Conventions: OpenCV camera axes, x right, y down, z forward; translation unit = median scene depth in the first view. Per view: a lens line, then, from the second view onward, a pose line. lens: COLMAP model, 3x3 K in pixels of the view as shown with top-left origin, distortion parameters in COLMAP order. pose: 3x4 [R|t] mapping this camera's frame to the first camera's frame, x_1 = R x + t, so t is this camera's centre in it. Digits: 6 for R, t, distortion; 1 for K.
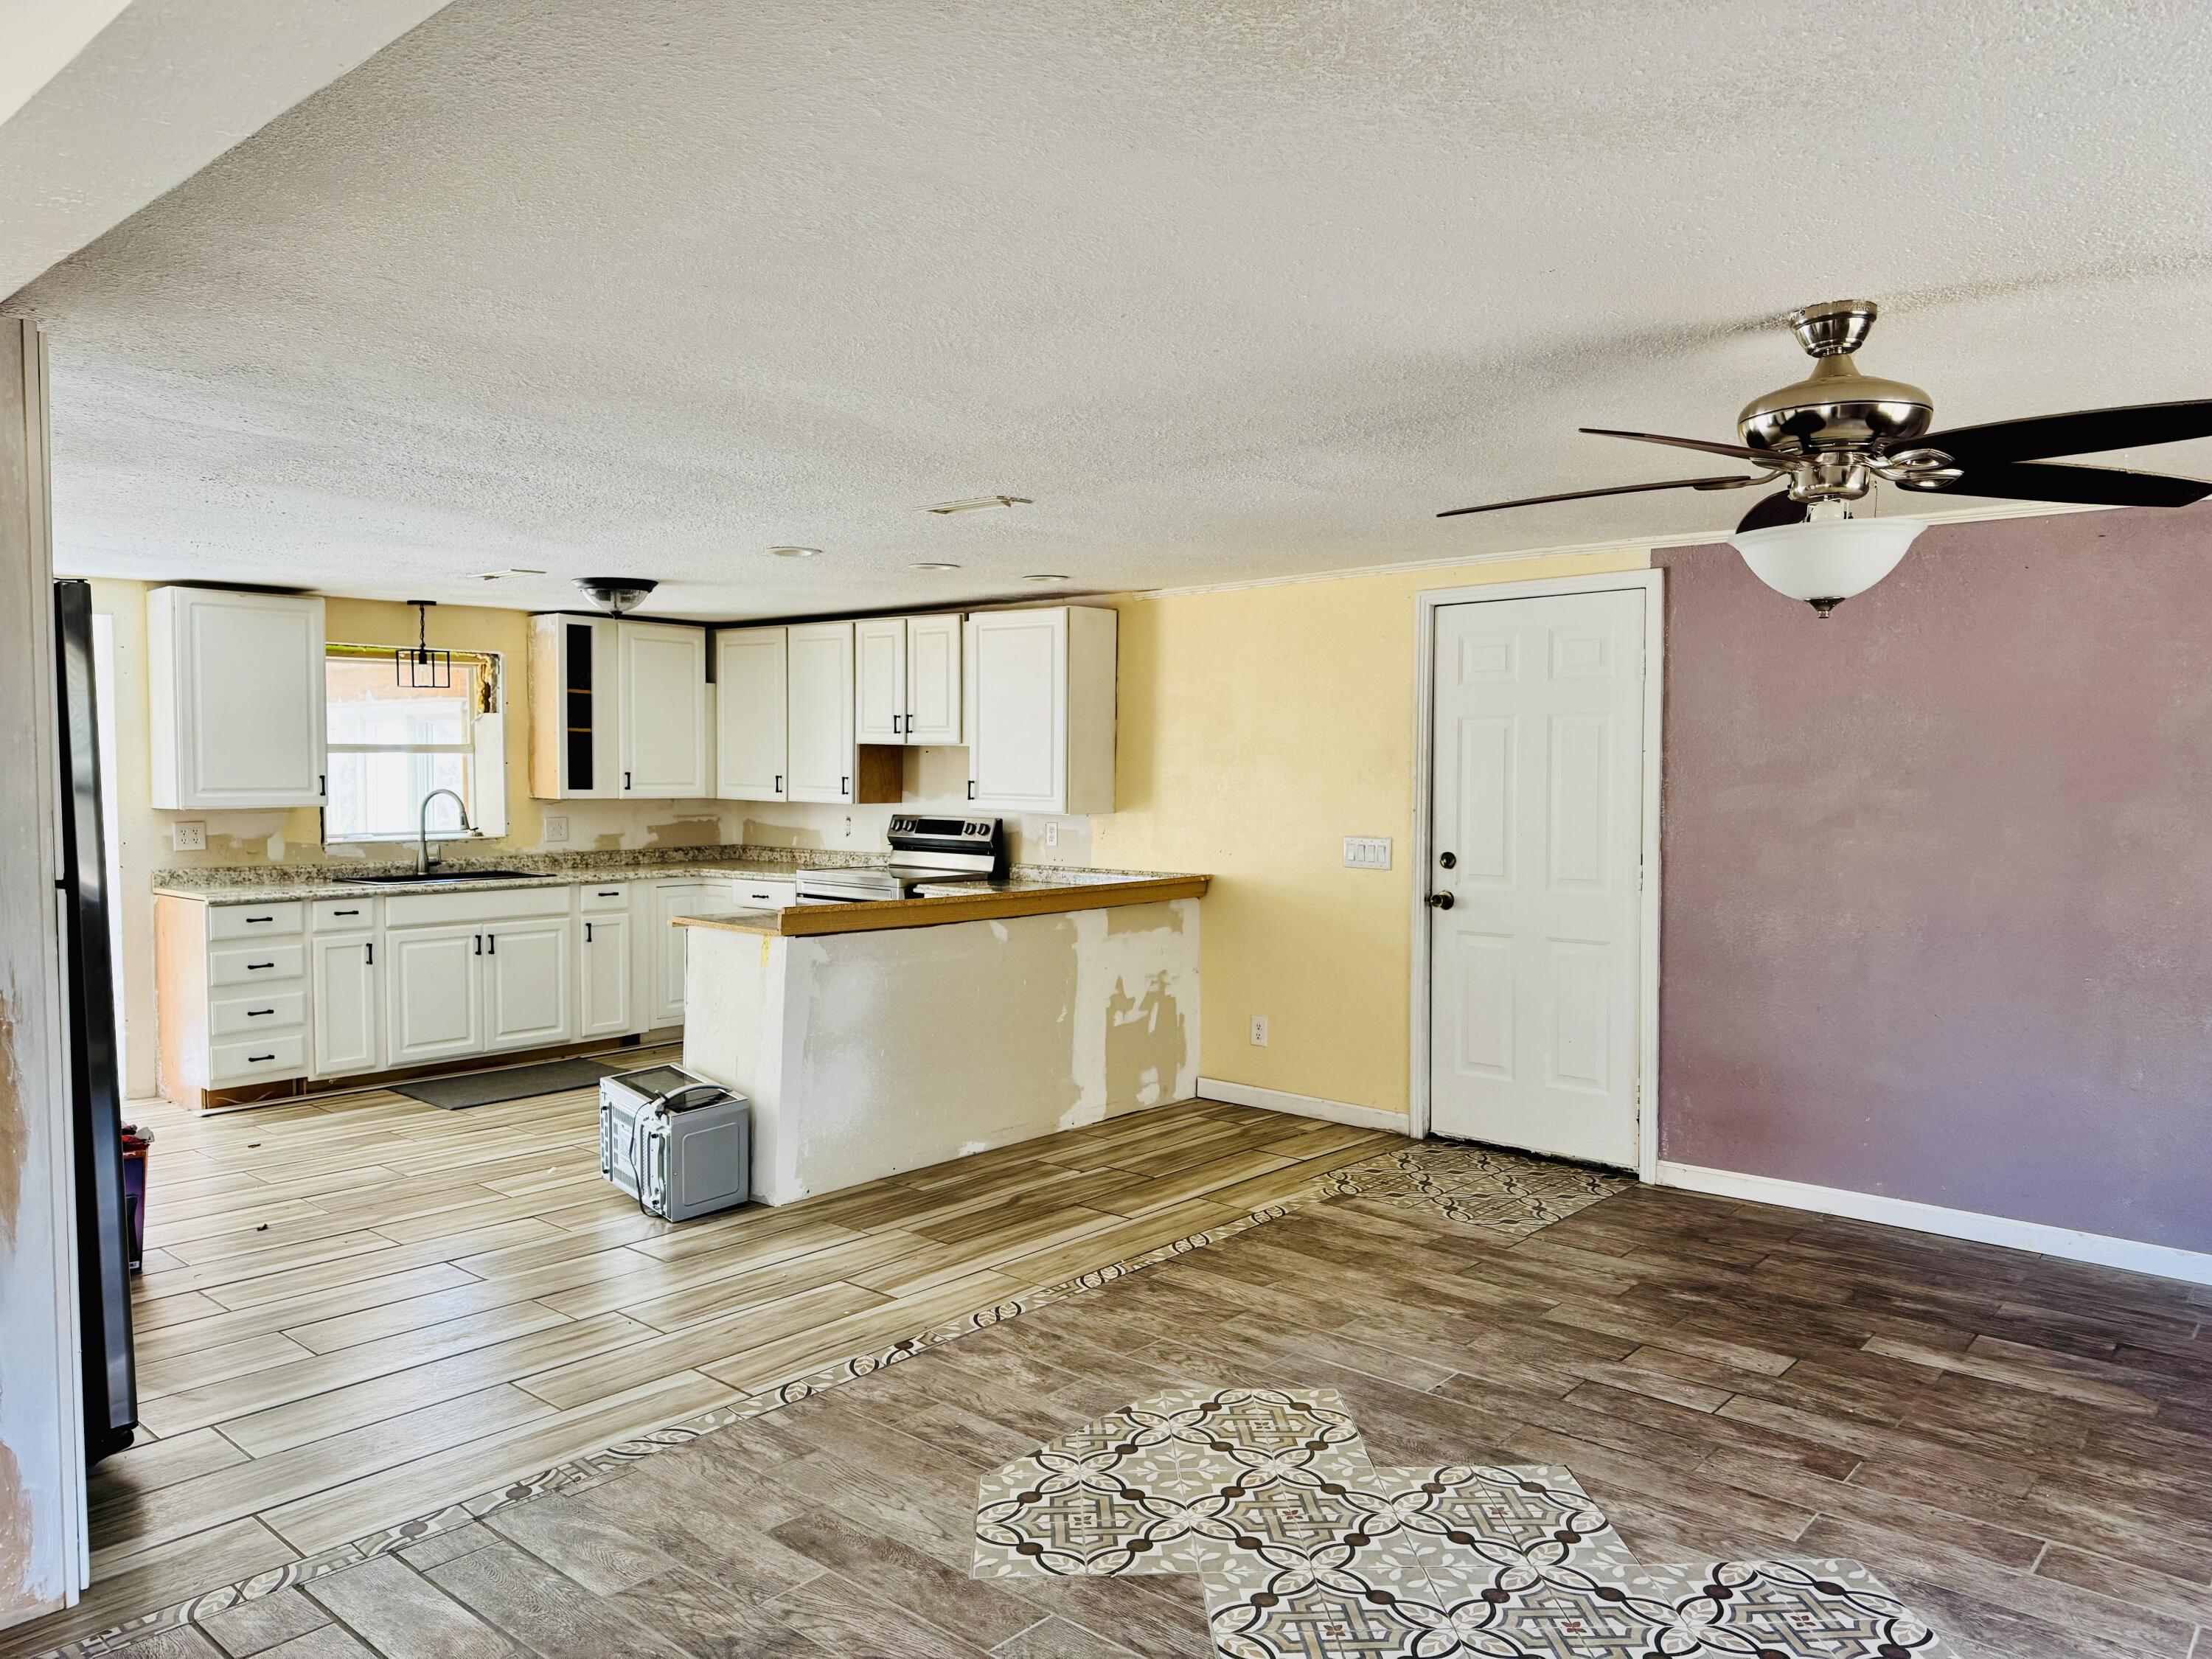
lens RADIAL K [[1546.8, 0, 1099.8], [0, 1546.8, 835.9], [0, 0, 1]] dist [0.047346, -0.050641]
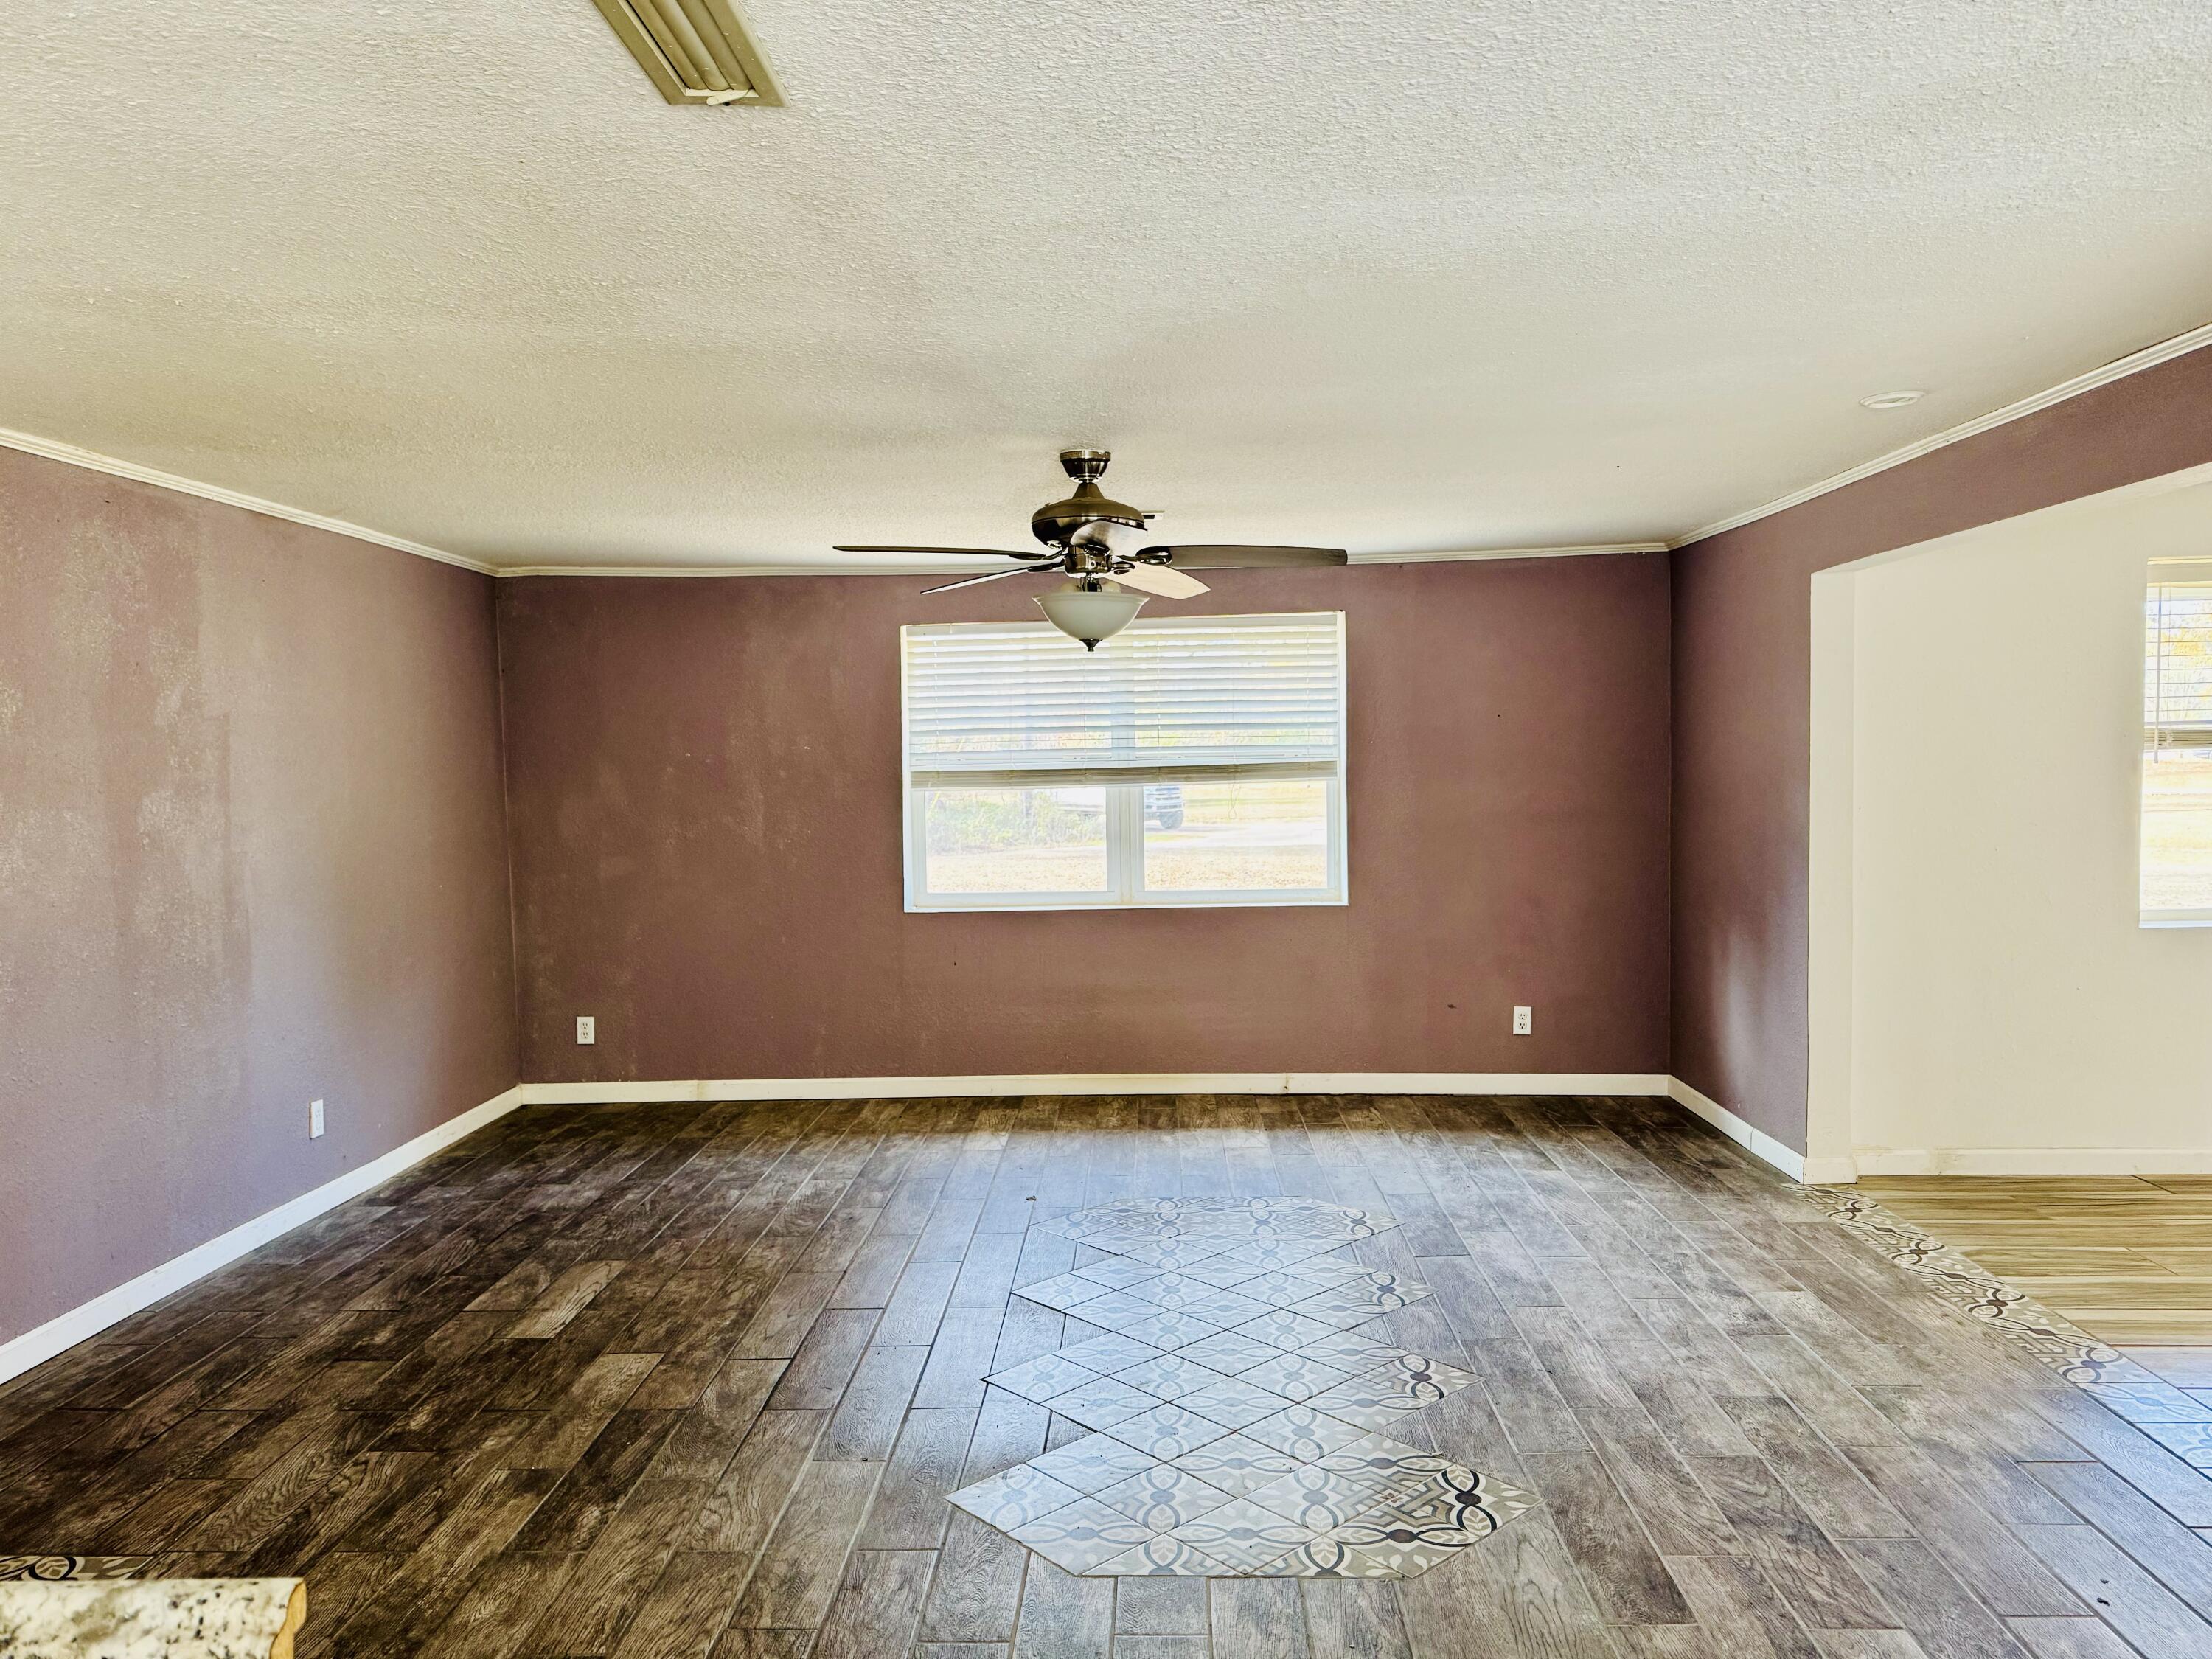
lens RADIAL K [[1546.8, 0, 1123.4], [0, 1546.8, 823.2], [0, 0, 1]] dist [0.047346, -0.050641]
pose [[-0.638991, -0.028572, 0.768684, -0.433344], [0.046862, 0.996008, 0.075977, -0.049092], [-0.767786, 0.084570, -0.635101, 1.142231]]
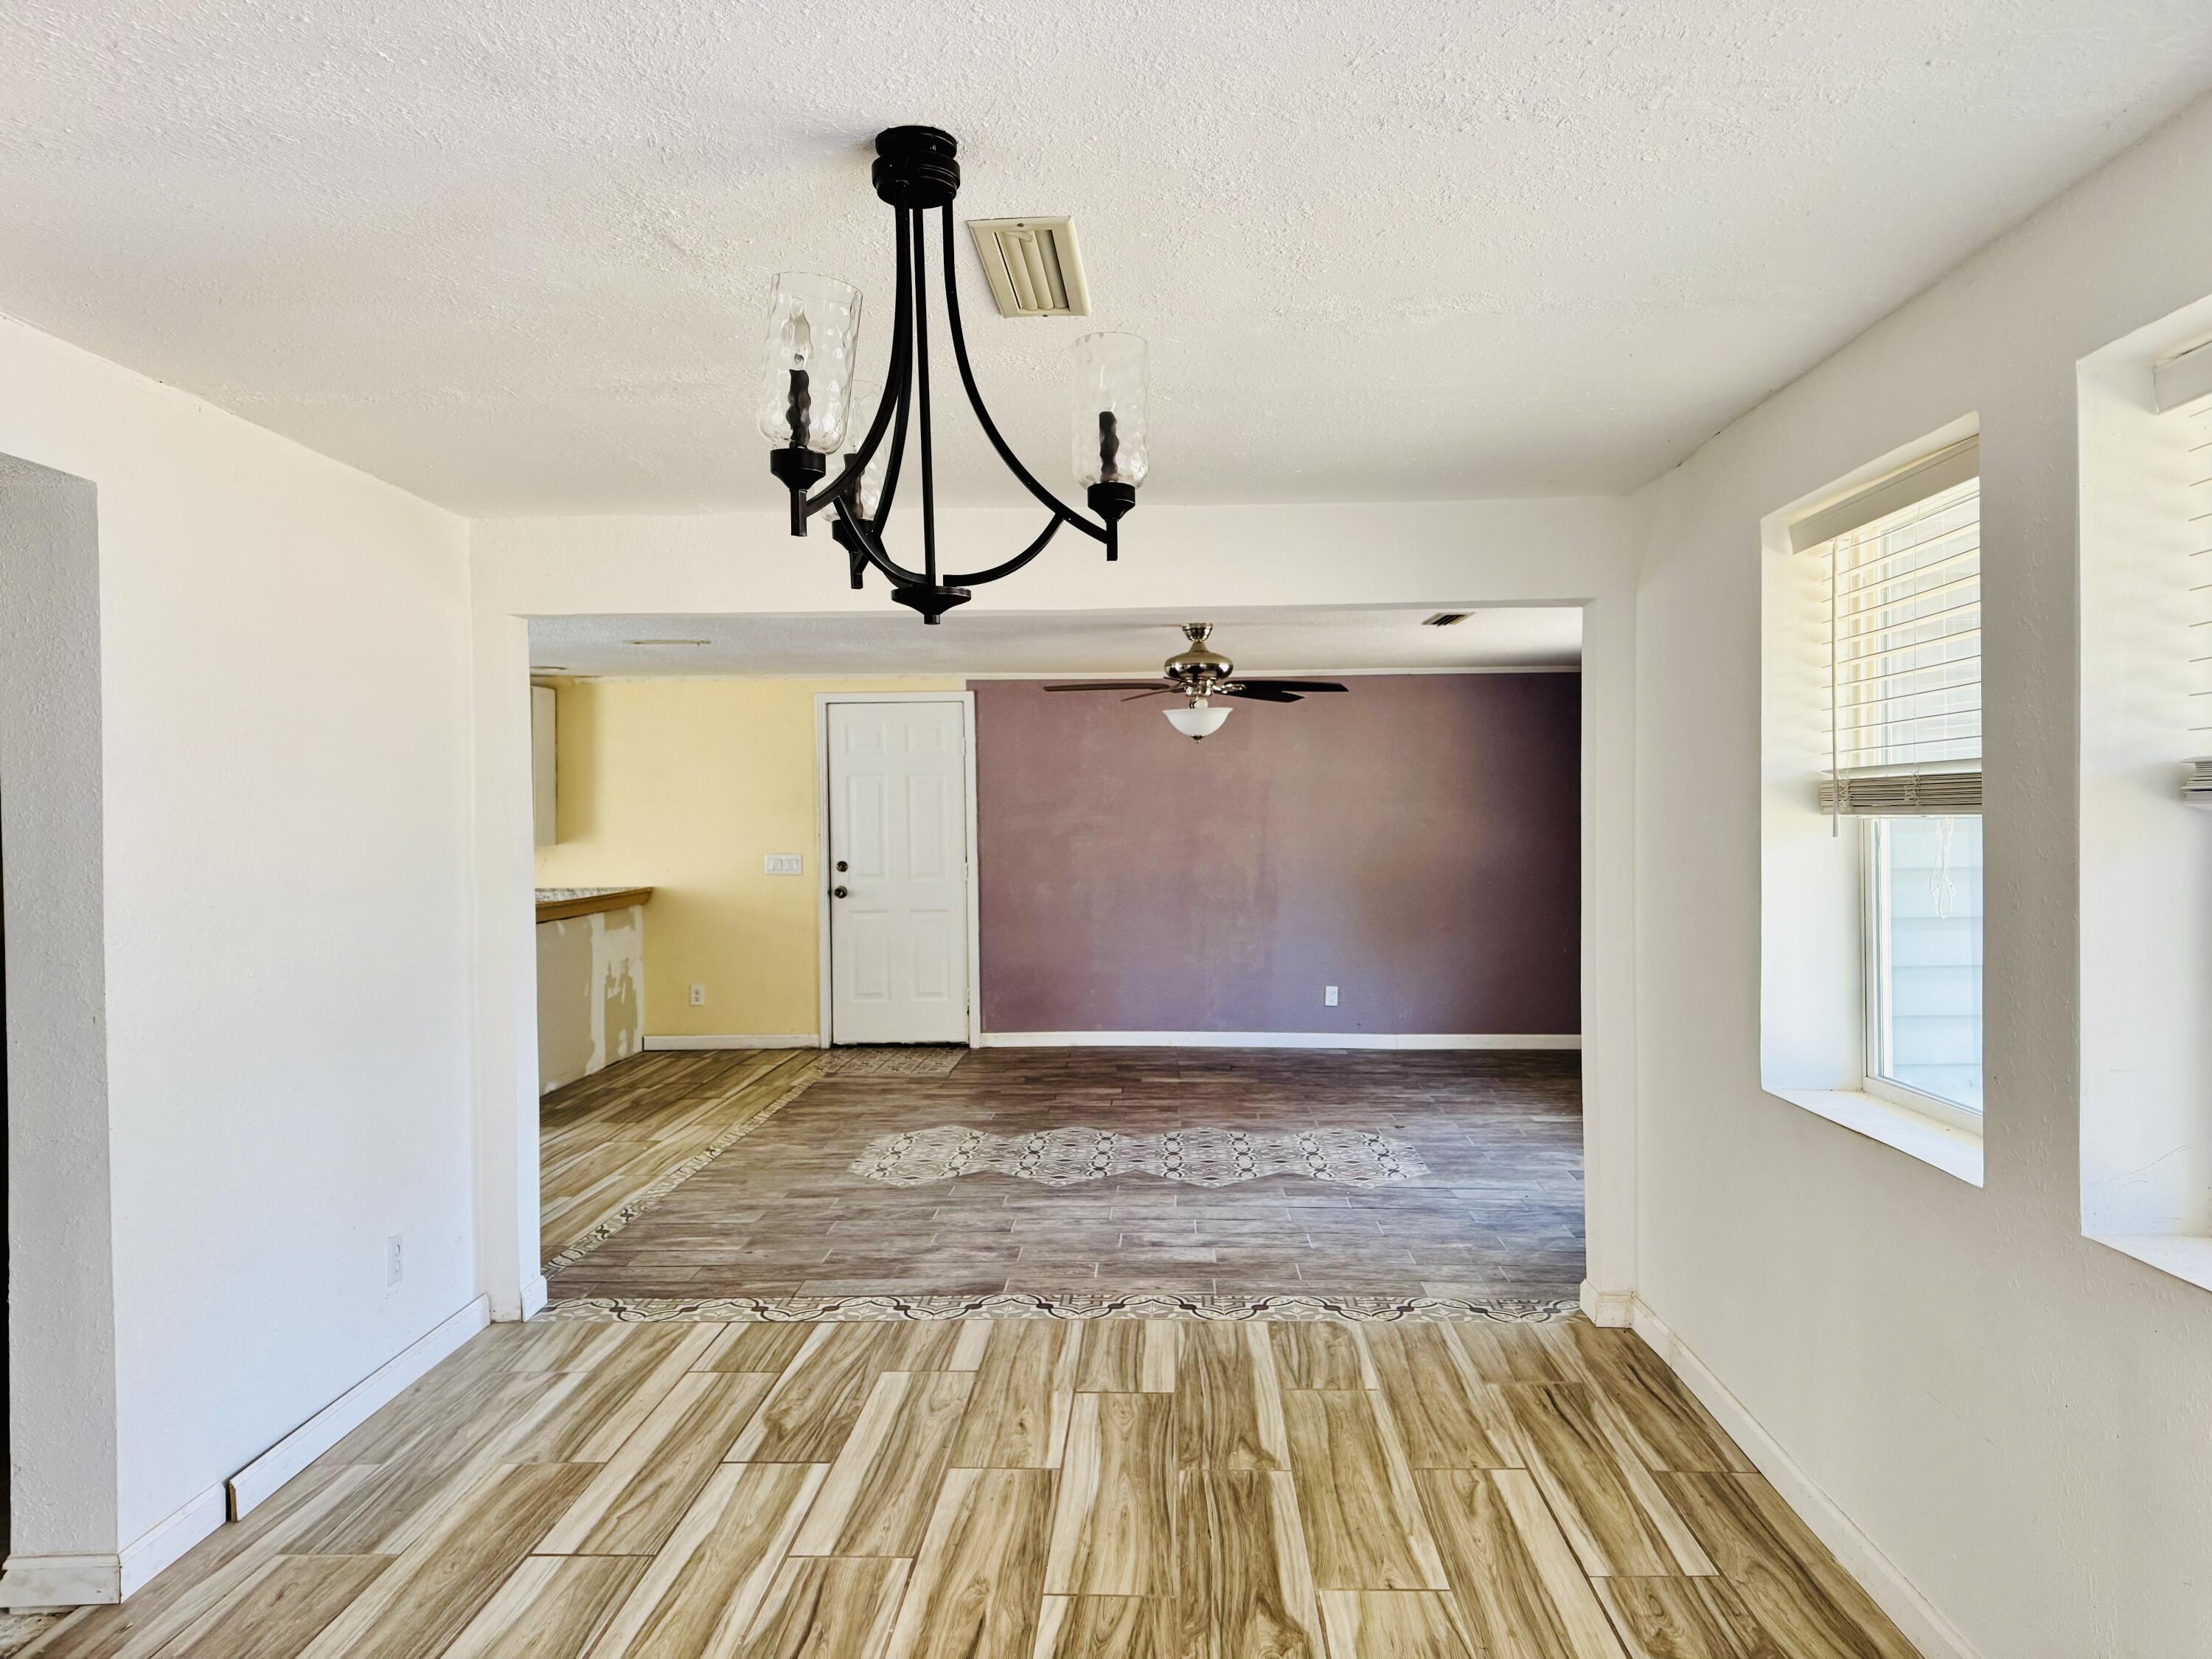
lens RADIAL K [[1546.8, 0, 1103.8], [0, 1546.8, 811.9], [0, 0, 1]] dist [0.047346, -0.050641]
pose [[0.779189, -0.012397, 0.626667, -0.725707], [0.041779, 0.998608, -0.032193, 0.029123], [-0.625395, 0.051266, 0.778622, -0.510916]]
